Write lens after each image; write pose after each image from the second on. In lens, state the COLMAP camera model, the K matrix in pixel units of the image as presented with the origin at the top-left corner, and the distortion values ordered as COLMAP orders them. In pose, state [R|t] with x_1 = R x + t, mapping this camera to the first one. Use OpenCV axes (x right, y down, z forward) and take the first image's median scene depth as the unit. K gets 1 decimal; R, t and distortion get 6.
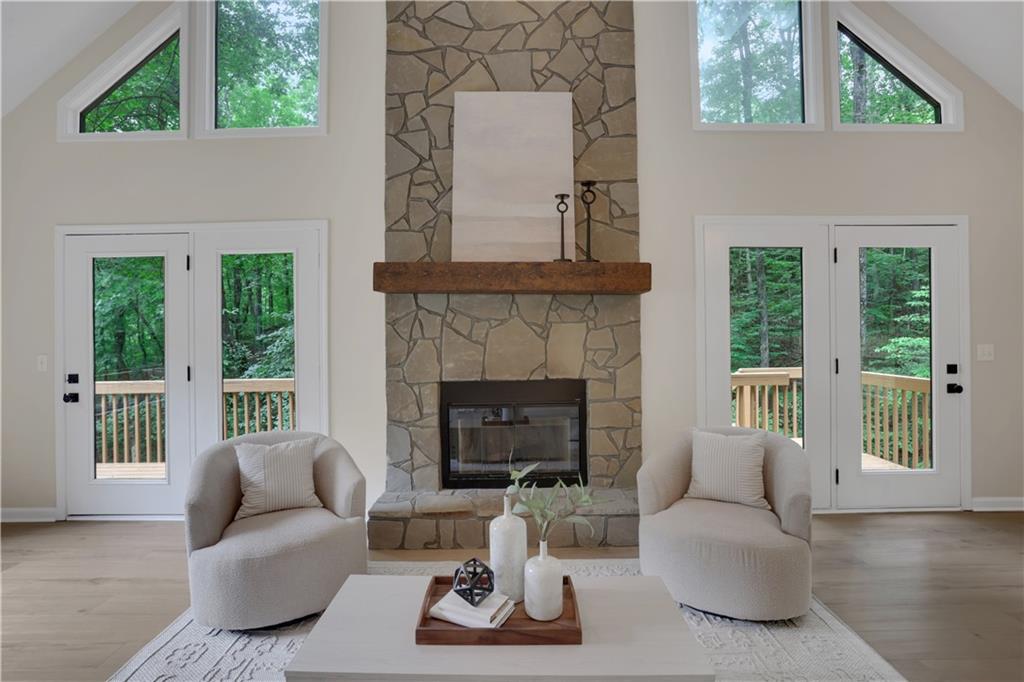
lens RADIAL K [[481.2, 0, 503.5], [0, 481.2, 332.9], [0, 0, 1]] dist [-0.036819, 0.003794]
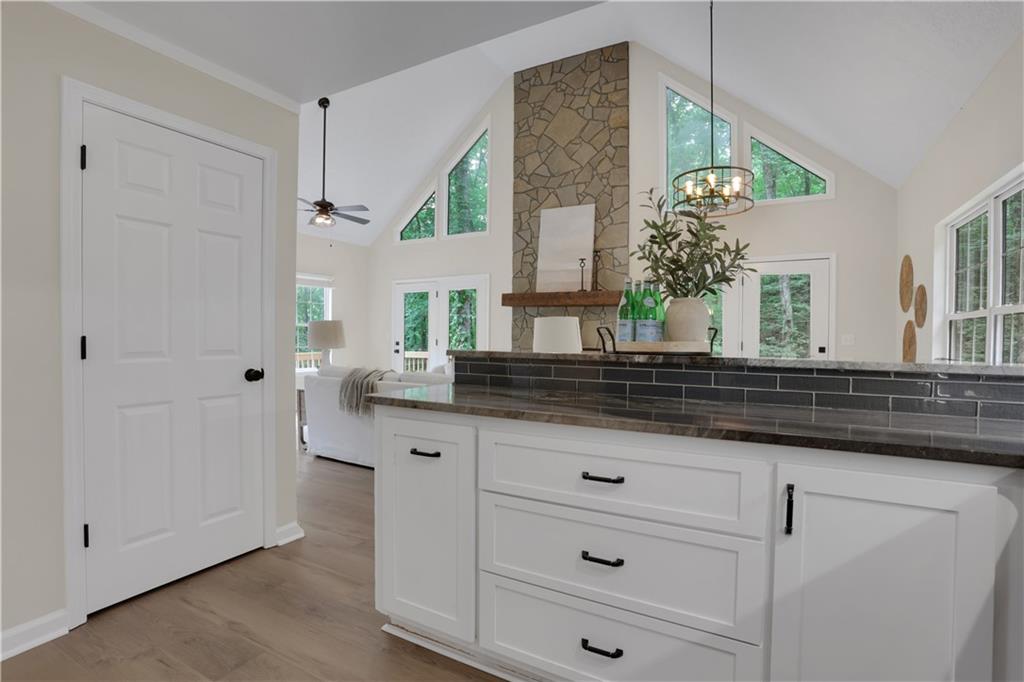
lens RADIAL K [[481.2, 0, 519.6], [0, 481.2, 341.6], [0, 0, 1]] dist [-0.036819, 0.003794]
pose [[0.882280, 0.020450, -0.470281, 0.812626], [-0.012802, 0.999729, 0.019454, 0.031179], [0.470551, -0.011143, 0.882302, -0.902599]]
